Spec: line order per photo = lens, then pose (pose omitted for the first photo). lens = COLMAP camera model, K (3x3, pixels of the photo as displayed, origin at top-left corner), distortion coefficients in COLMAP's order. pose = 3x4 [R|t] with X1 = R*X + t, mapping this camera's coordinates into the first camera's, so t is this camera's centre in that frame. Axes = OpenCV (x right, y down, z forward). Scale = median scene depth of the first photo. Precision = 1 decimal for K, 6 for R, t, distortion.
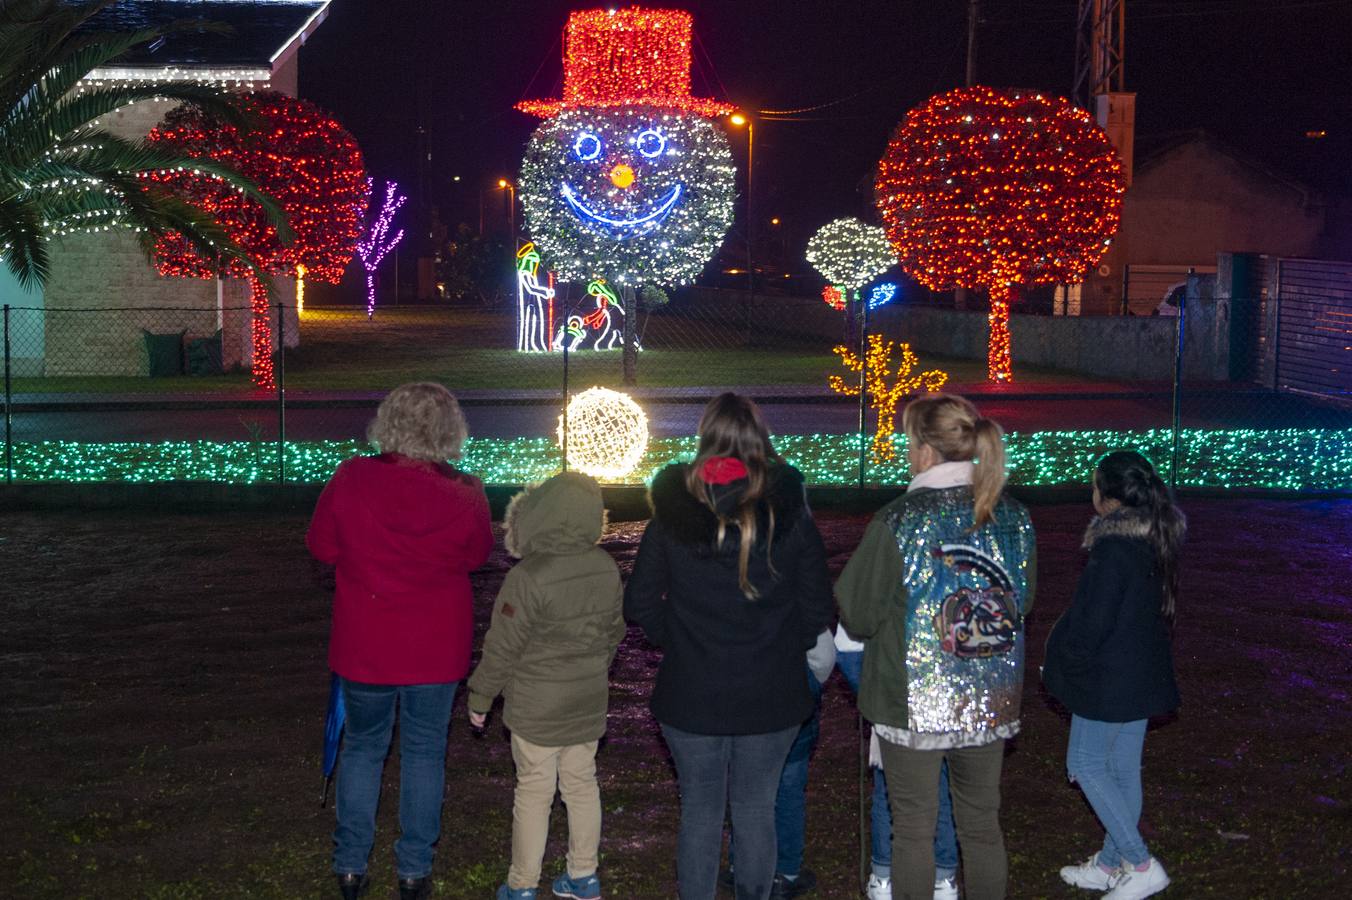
lens RADIAL K [[1886.7, 0, 608.4], [0, 1886.7, 329.3], [0, 0, 1]] dist [0.084875, 0.351658]
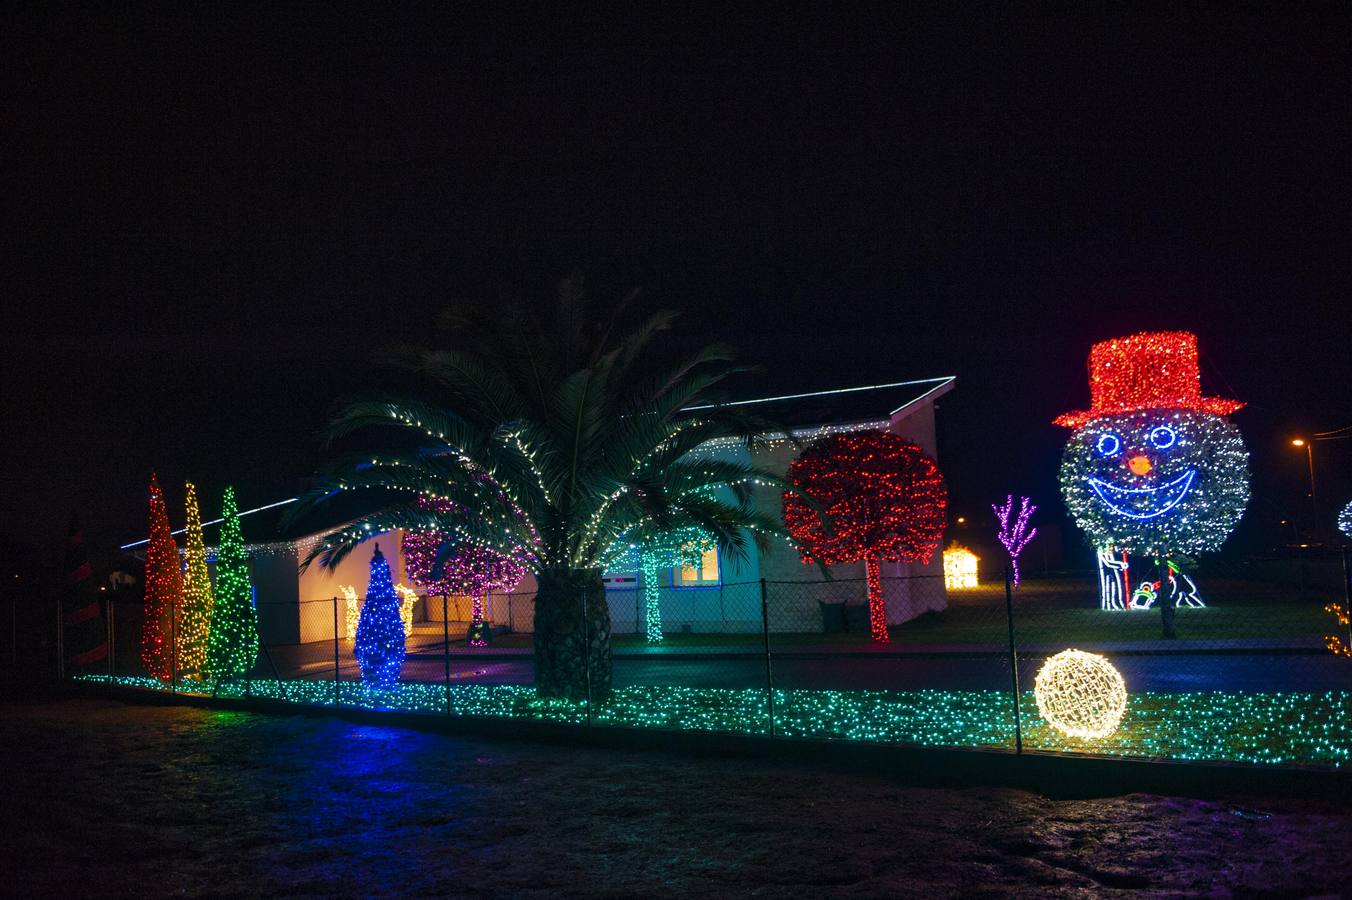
lens RADIAL K [[1009.5, 0, 676.0], [0, 1009.5, 450.0], [0, 0, 1]] dist [-0.036031, 0.000695]
pose [[0.870129, -0.093020, -0.483966, 0.060172], [0.021487, 0.988252, -0.151314, 0.000620], [0.492355, 0.121264, 0.861906, 0.288406]]
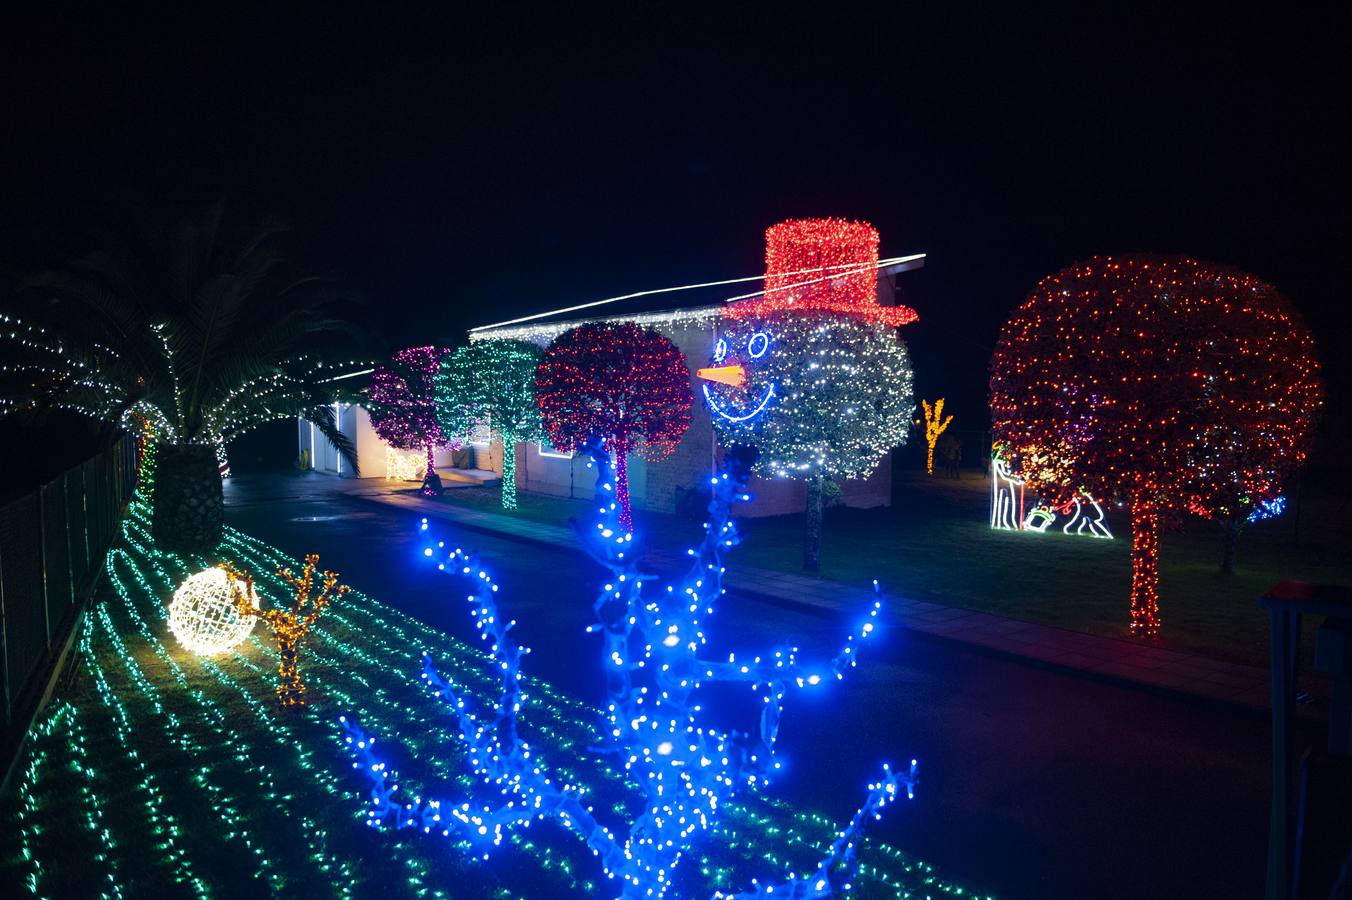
lens RADIAL K [[947.2, 0, 676.0], [0, 947.2, 450.0], [0, 0, 1]] dist [-0.032155, 0.001585]
pose [[0.594119, 0.043917, -0.803177, 0.419296], [-0.059870, 0.998153, 0.010291, -0.041885], [0.802146, 0.041972, 0.595651, 0.644354]]
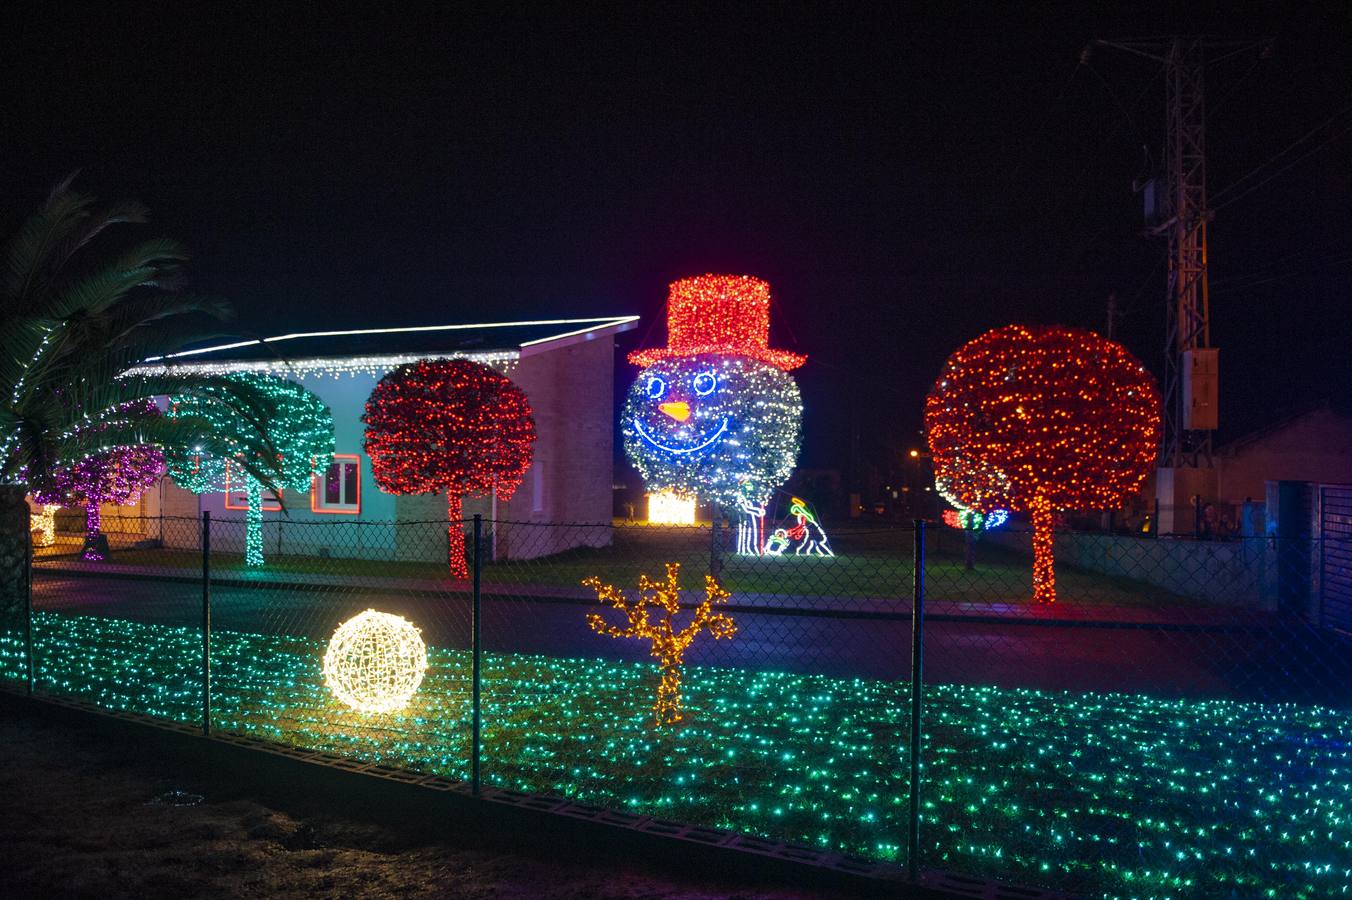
lens RADIAL K [[931.9, 0, 676.0], [0, 931.9, 450.0], [0, 0, 1]] dist [-0.047123, -0.000434]
pose [[0.932668, -0.005555, -0.360694, 0.211474], [-0.025880, 0.996275, -0.082263, -0.009391], [0.359807, 0.086059, 0.929049, 0.457755]]
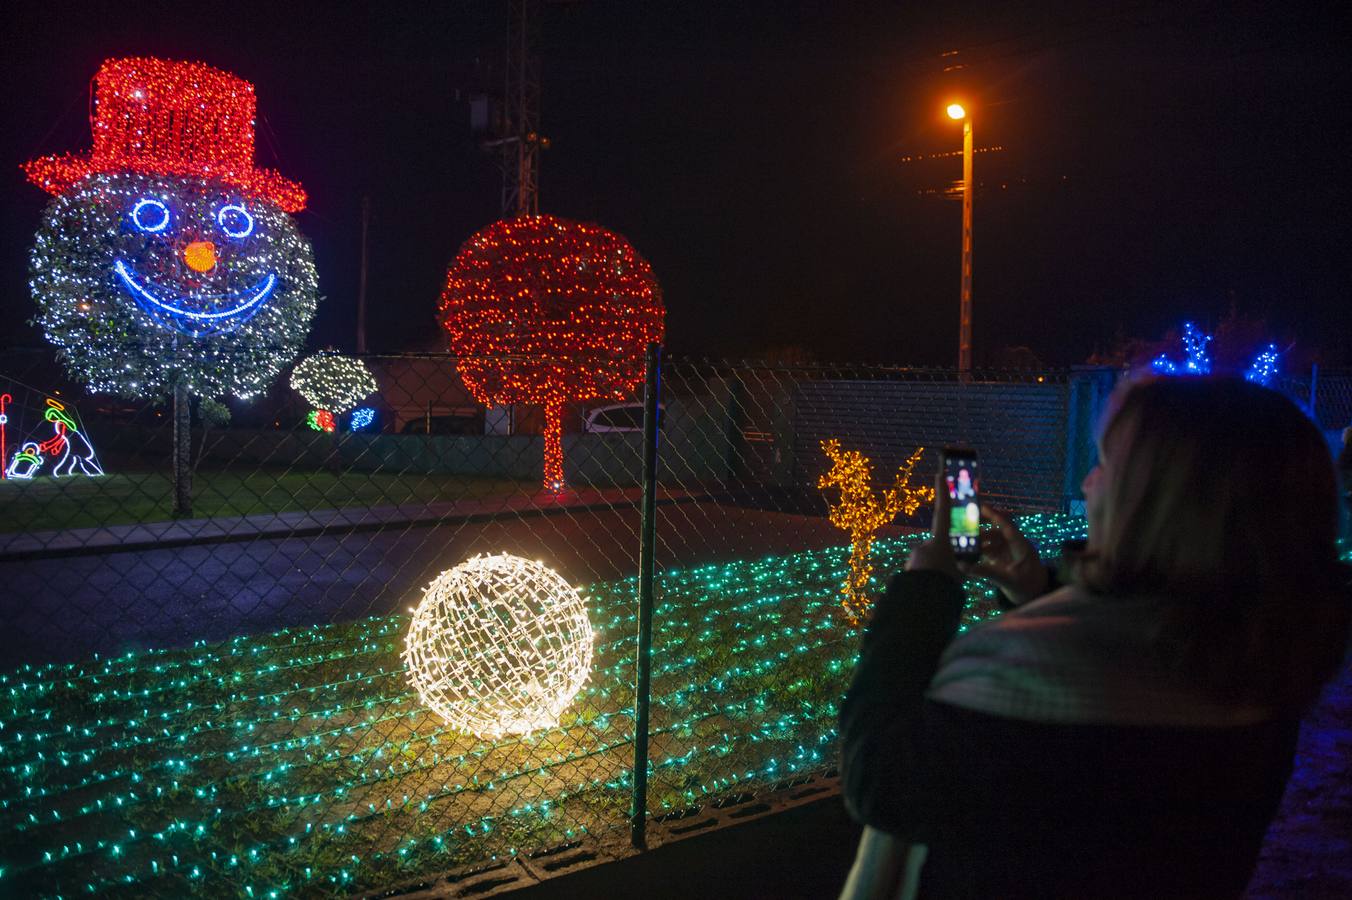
lens RADIAL K [[931.9, 0, 676.0], [0, 931.9, 450.0], [0, 0, 1]] dist [-0.047123, -0.000434]
pose [[0.765335, -0.020236, 0.643314, -0.088882], [0.022543, 0.999735, 0.004628, 0.003037], [-0.643238, 0.010960, 0.765588, 0.569007]]
